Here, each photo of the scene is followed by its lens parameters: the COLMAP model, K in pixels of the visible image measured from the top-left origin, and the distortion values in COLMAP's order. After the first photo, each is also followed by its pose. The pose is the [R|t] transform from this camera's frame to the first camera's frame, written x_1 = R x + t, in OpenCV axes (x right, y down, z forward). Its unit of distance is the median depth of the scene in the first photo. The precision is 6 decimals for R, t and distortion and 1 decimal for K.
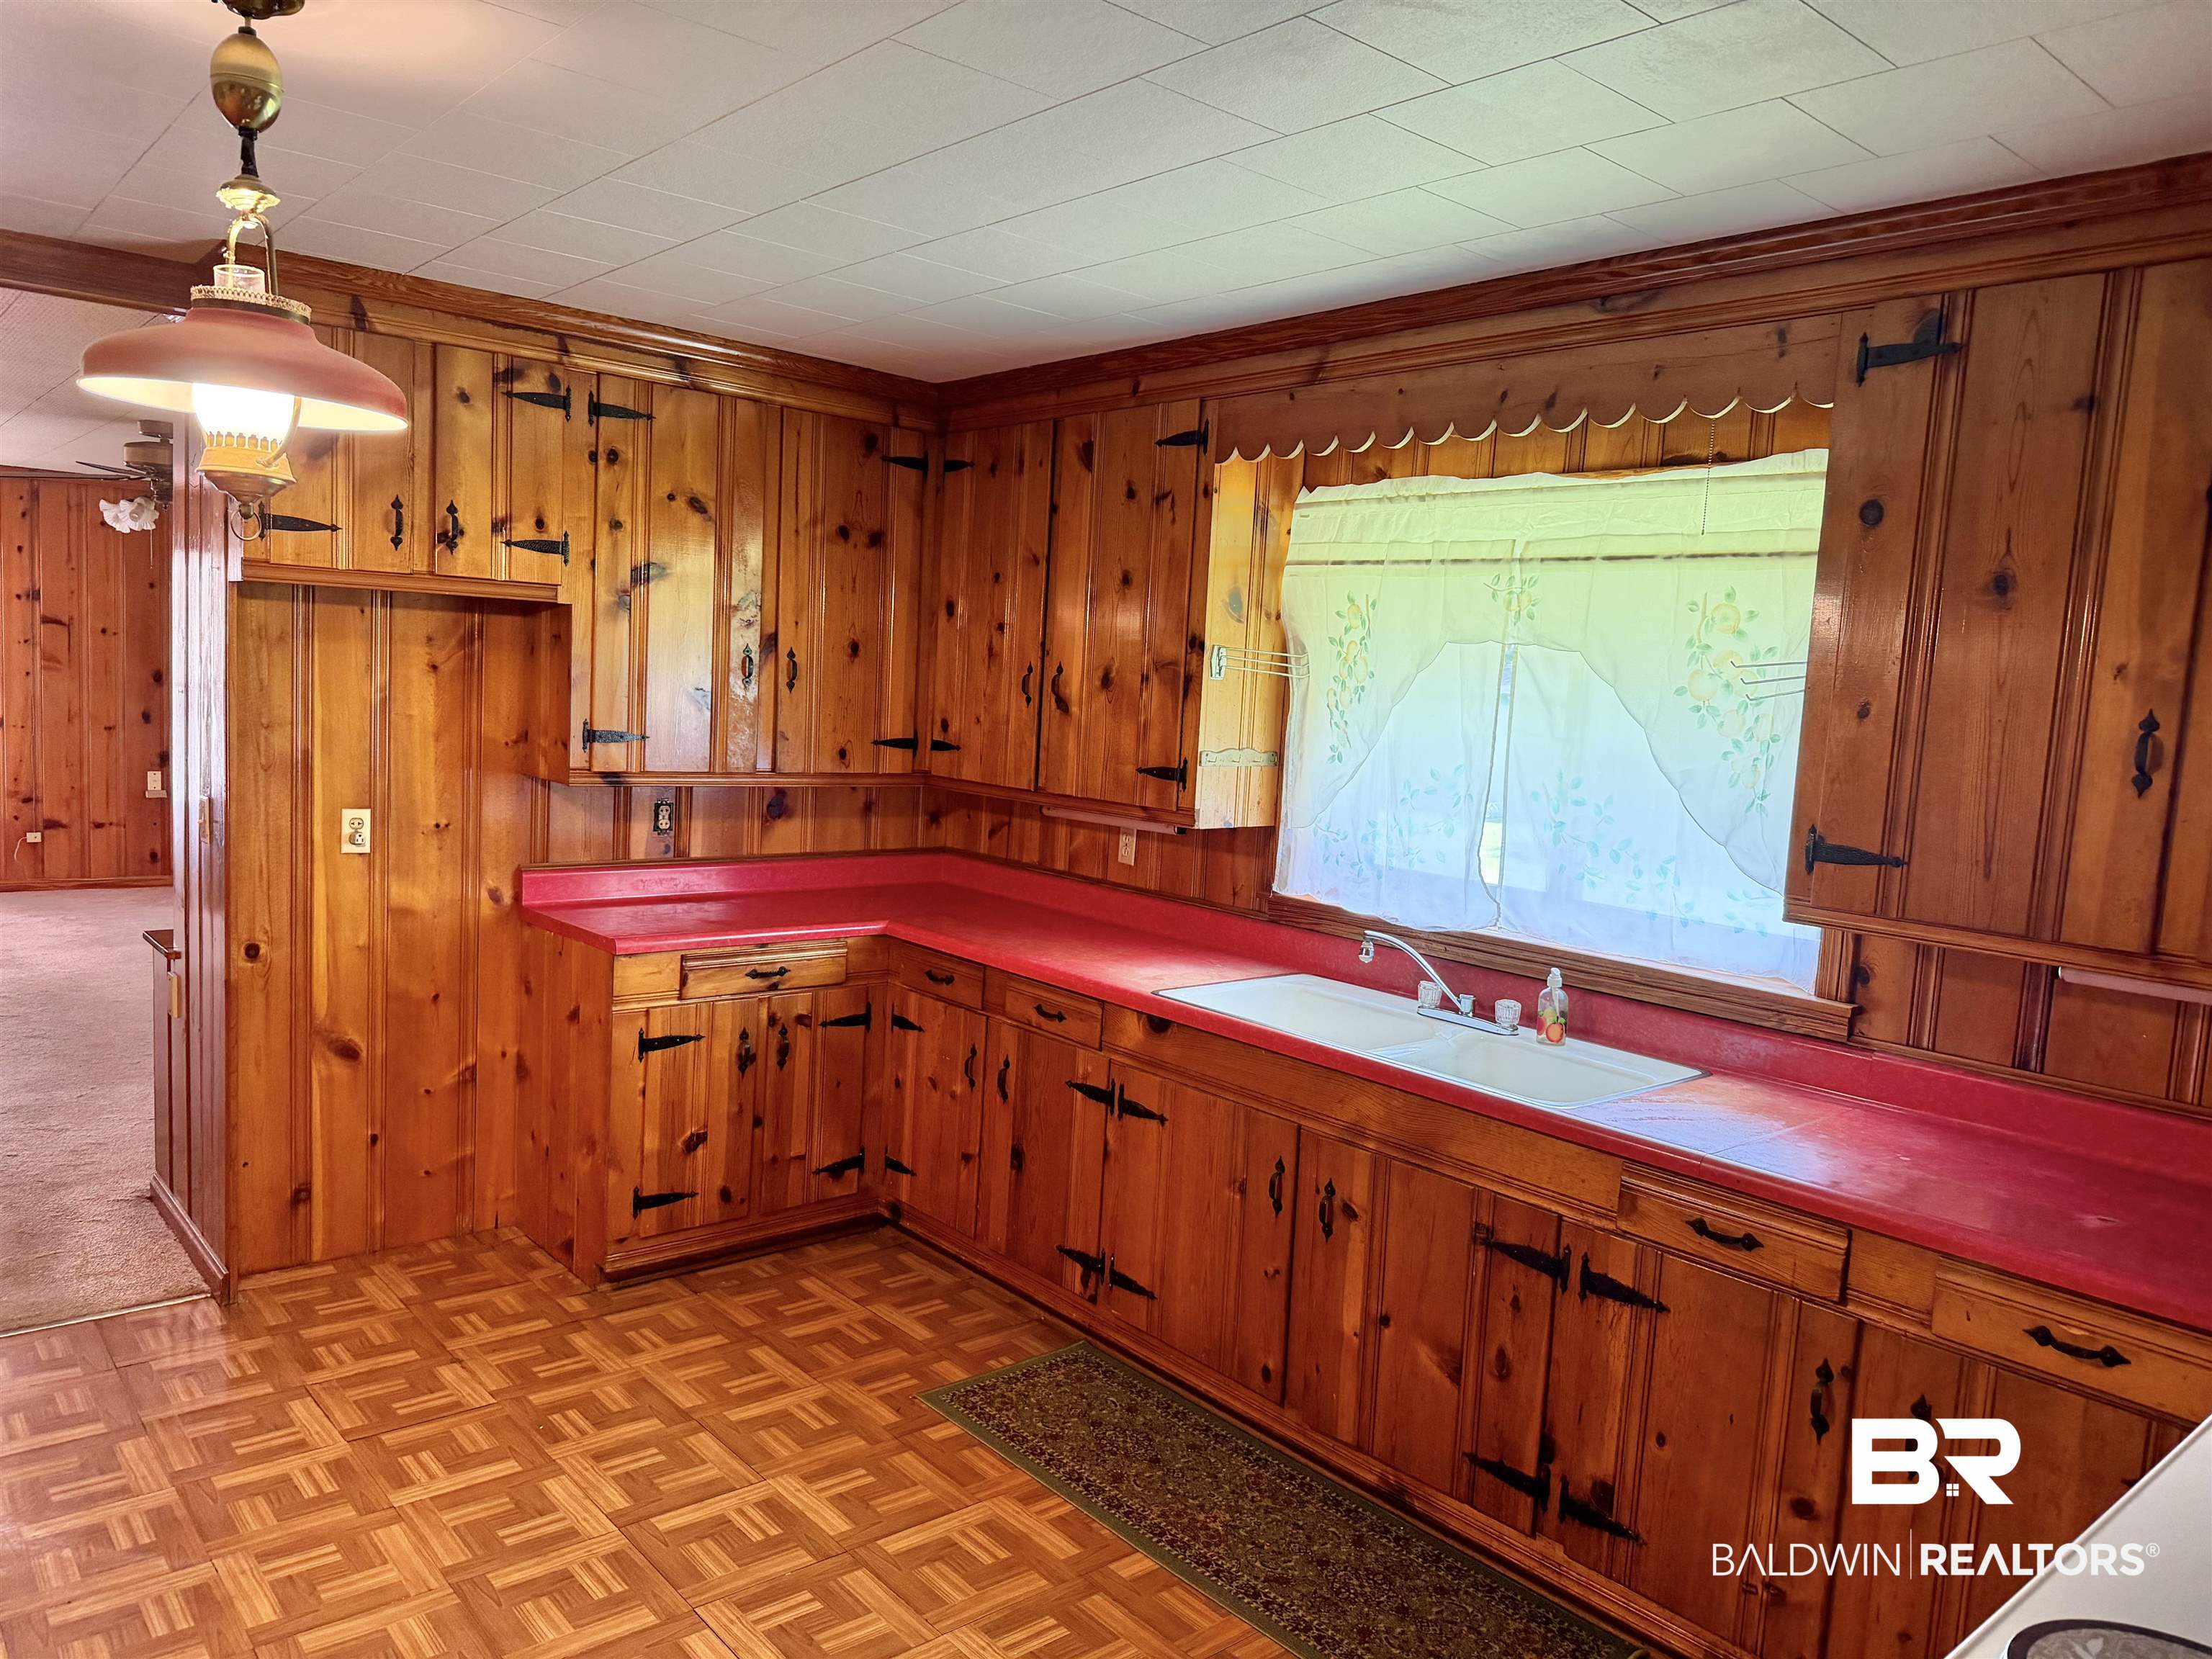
lens RADIAL K [[1561.0, 0, 1134.6], [0, 1561.0, 864.2], [0, 0, 1]] dist [0.064819, -0.084936]
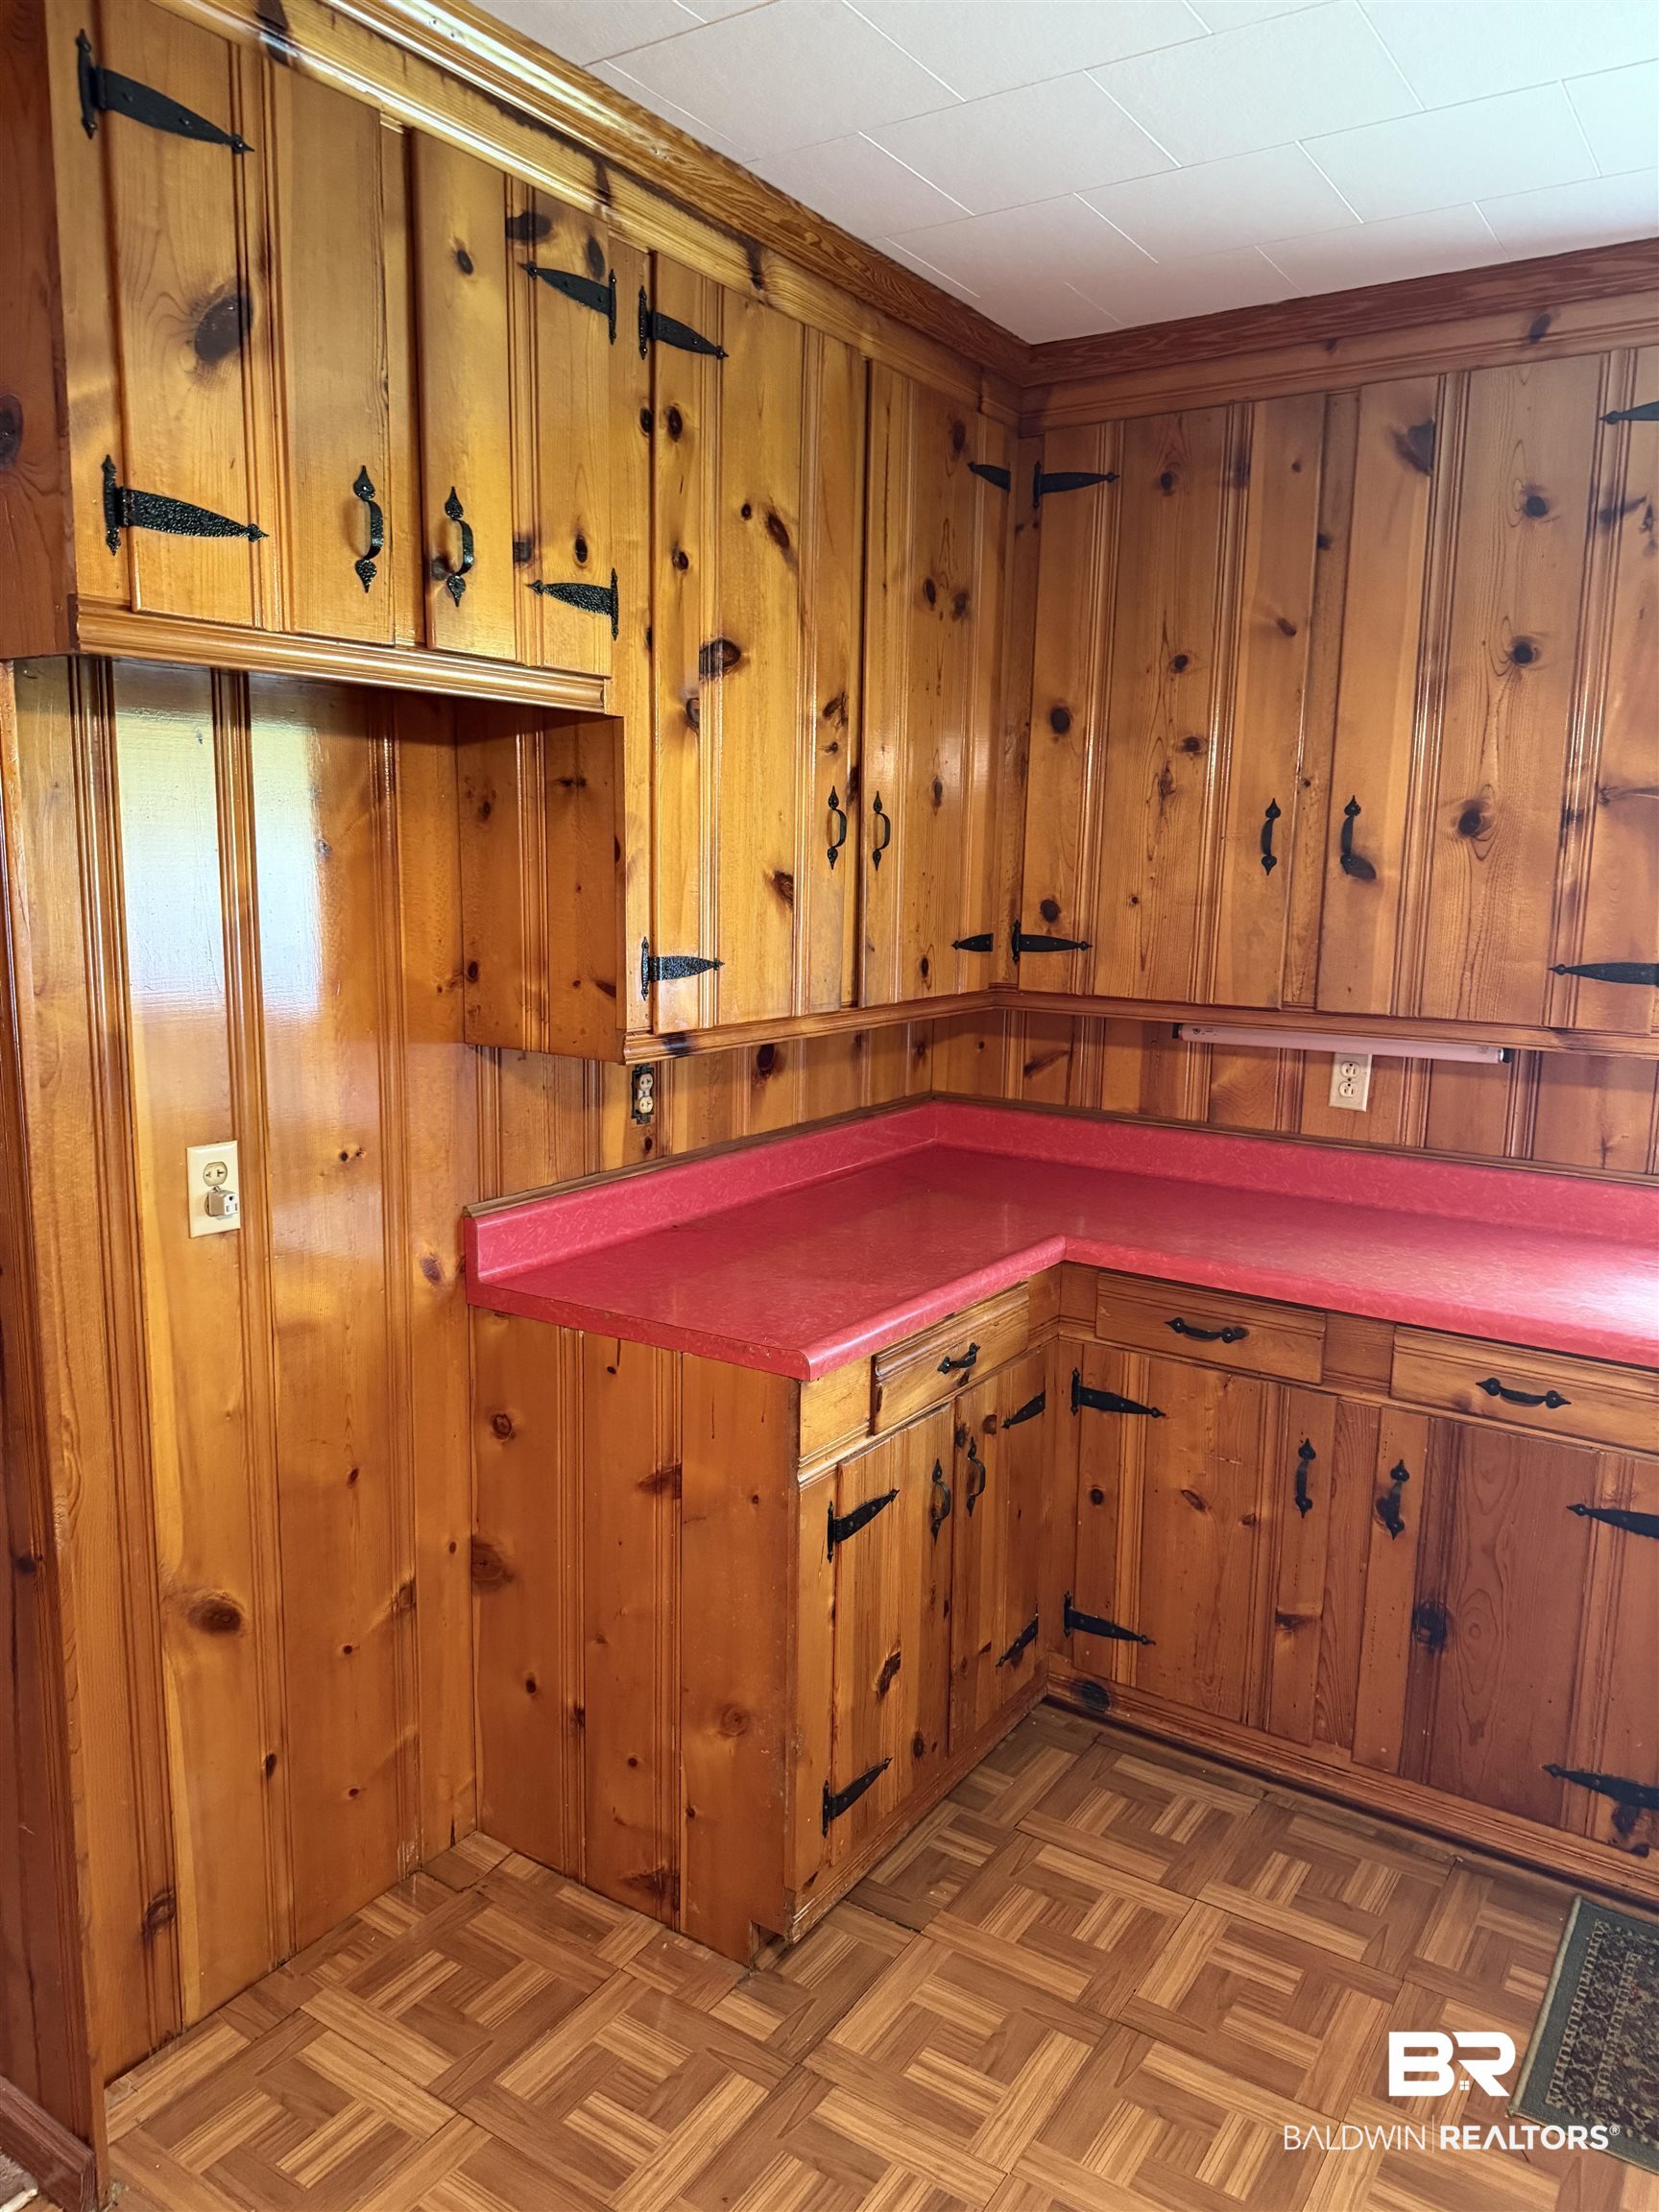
lens RADIAL K [[1561.0, 0, 844.9], [0, 1561.0, 1120.1], [0, 0, 1]] dist [0.064819, -0.084936]
pose [[0.961432, -0.083775, 0.261972, -0.439450], [0.066460, 0.995020, 0.074284, -0.067101], [-0.266891, -0.054008, 0.962212, 0.482755]]
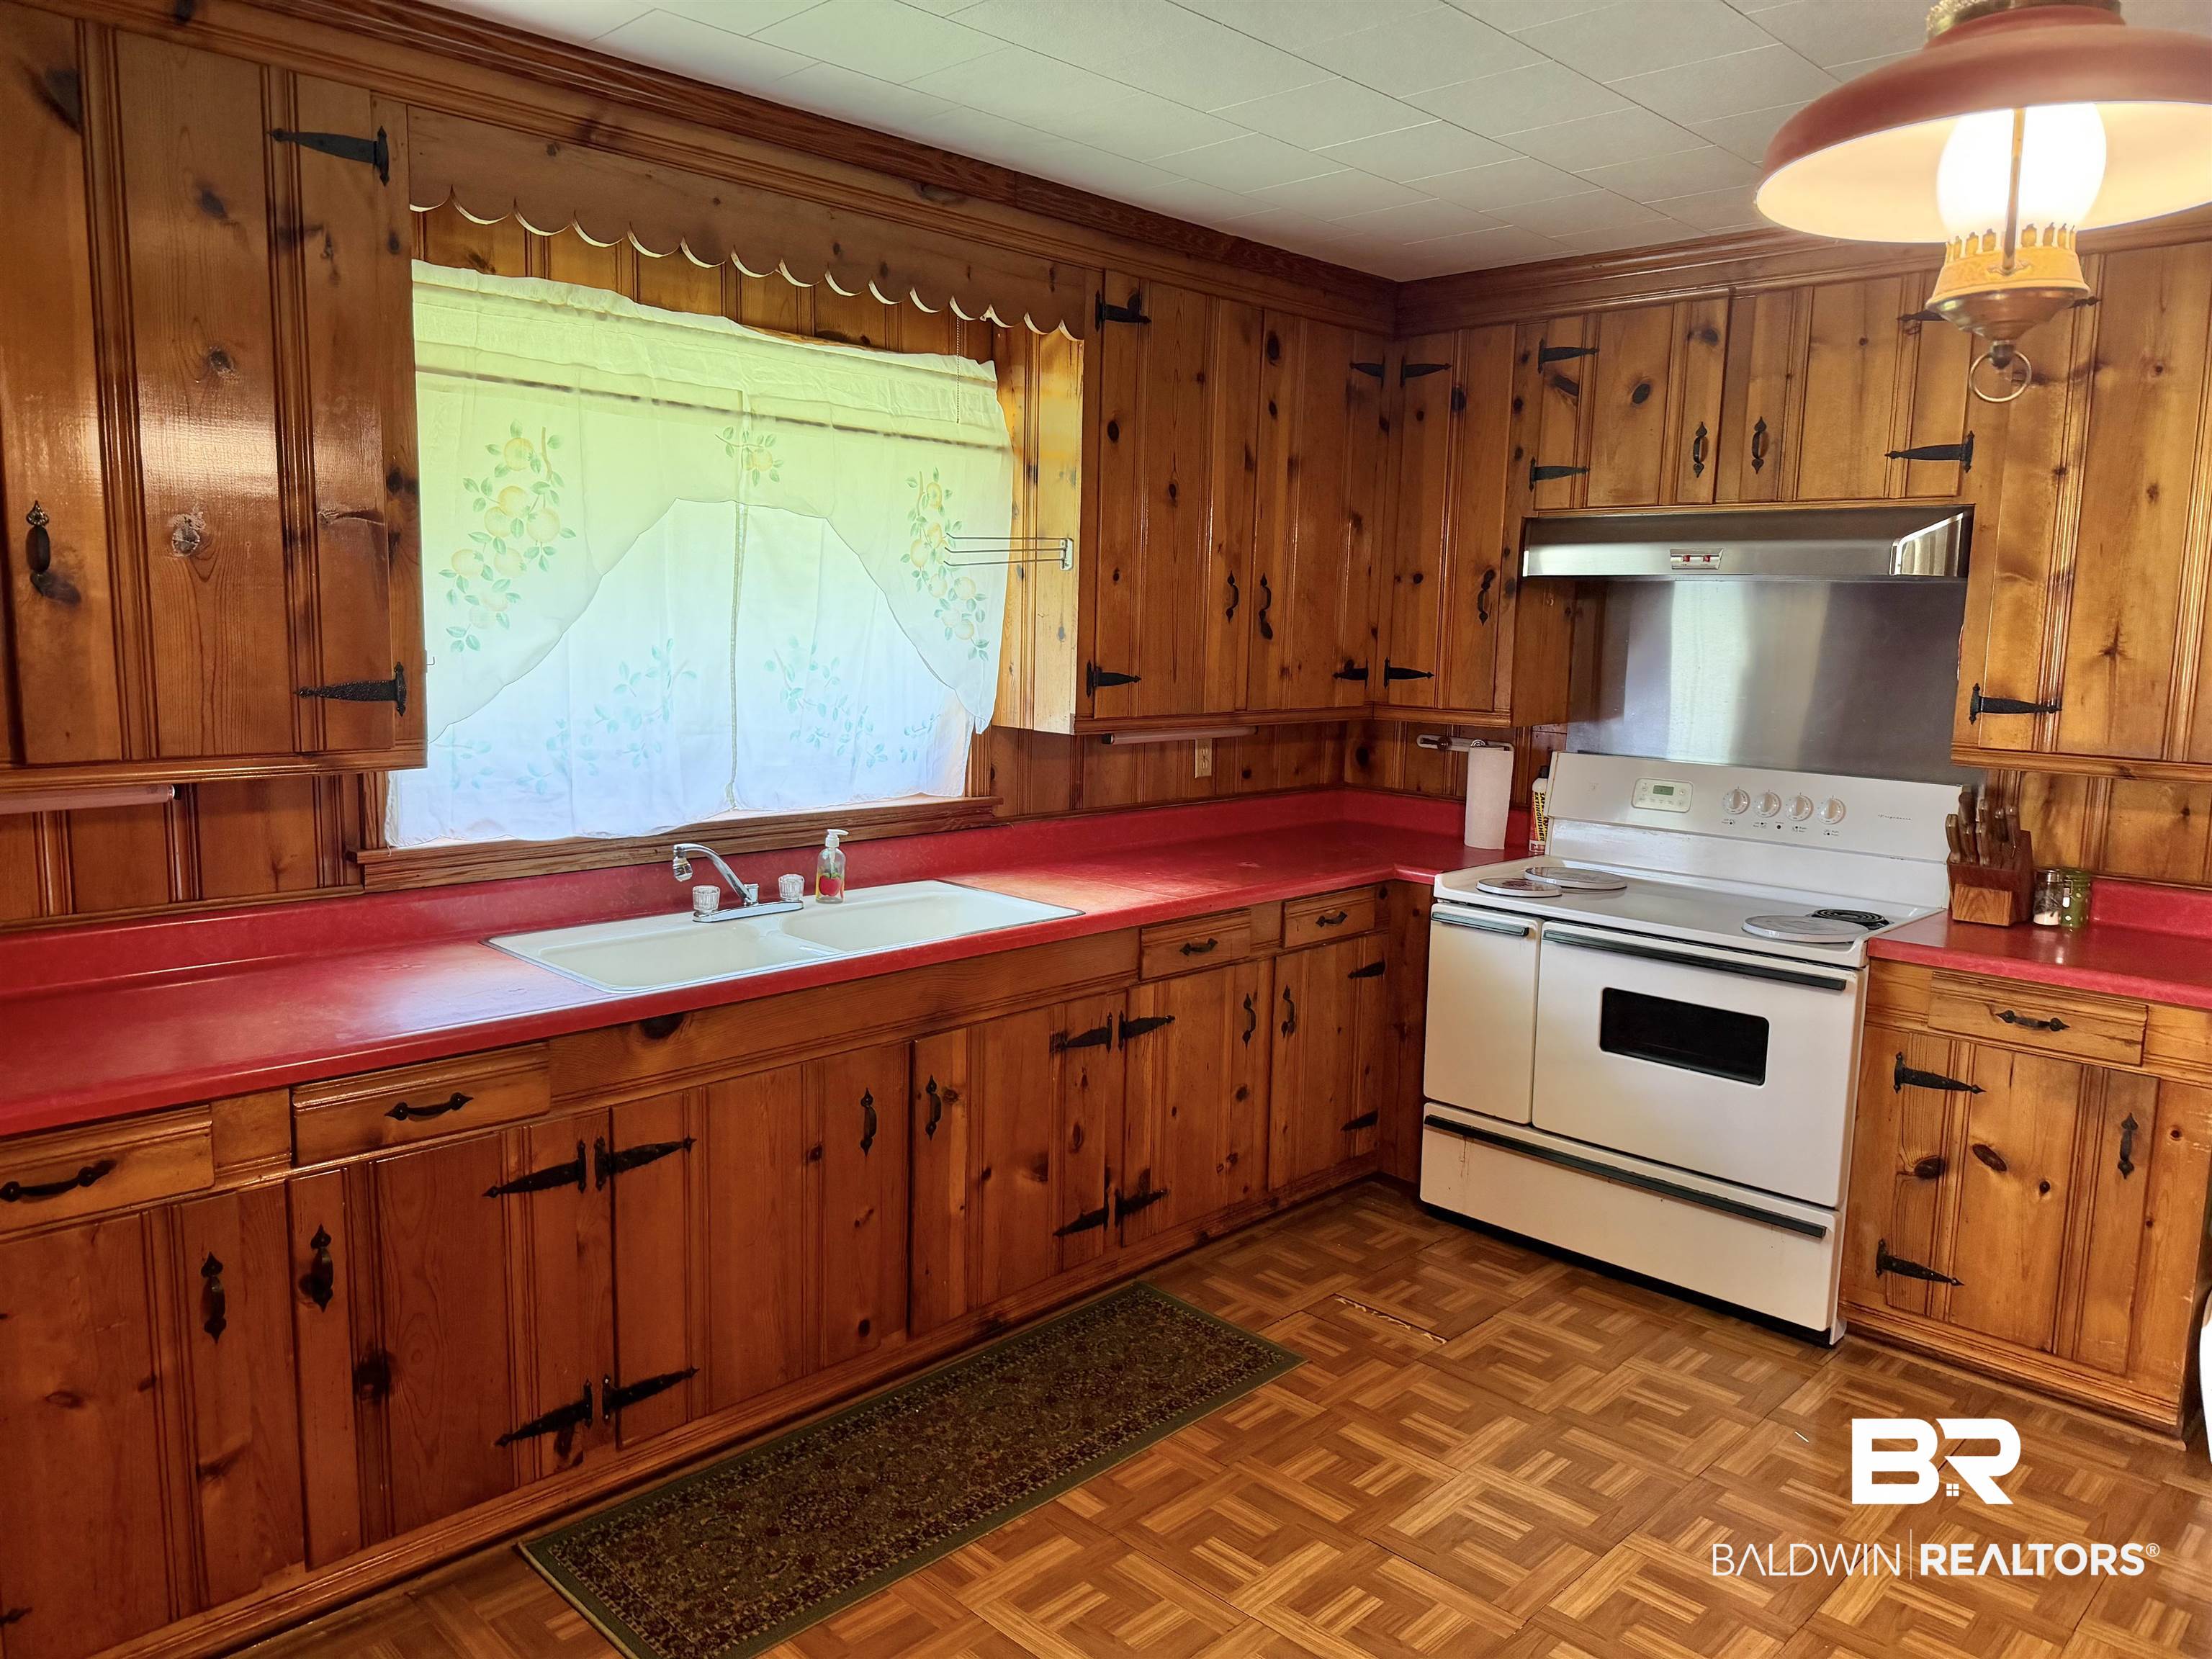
lens RADIAL K [[1561.0, 0, 1060.2], [0, 1561.0, 843.8], [0, 0, 1]] dist [0.064819, -0.084936]
pose [[-0.062793, -0.205596, 0.976620, -0.629993], [0.091136, 0.973282, 0.210753, -0.106642], [-0.993857, 0.102239, -0.042378, 0.752921]]
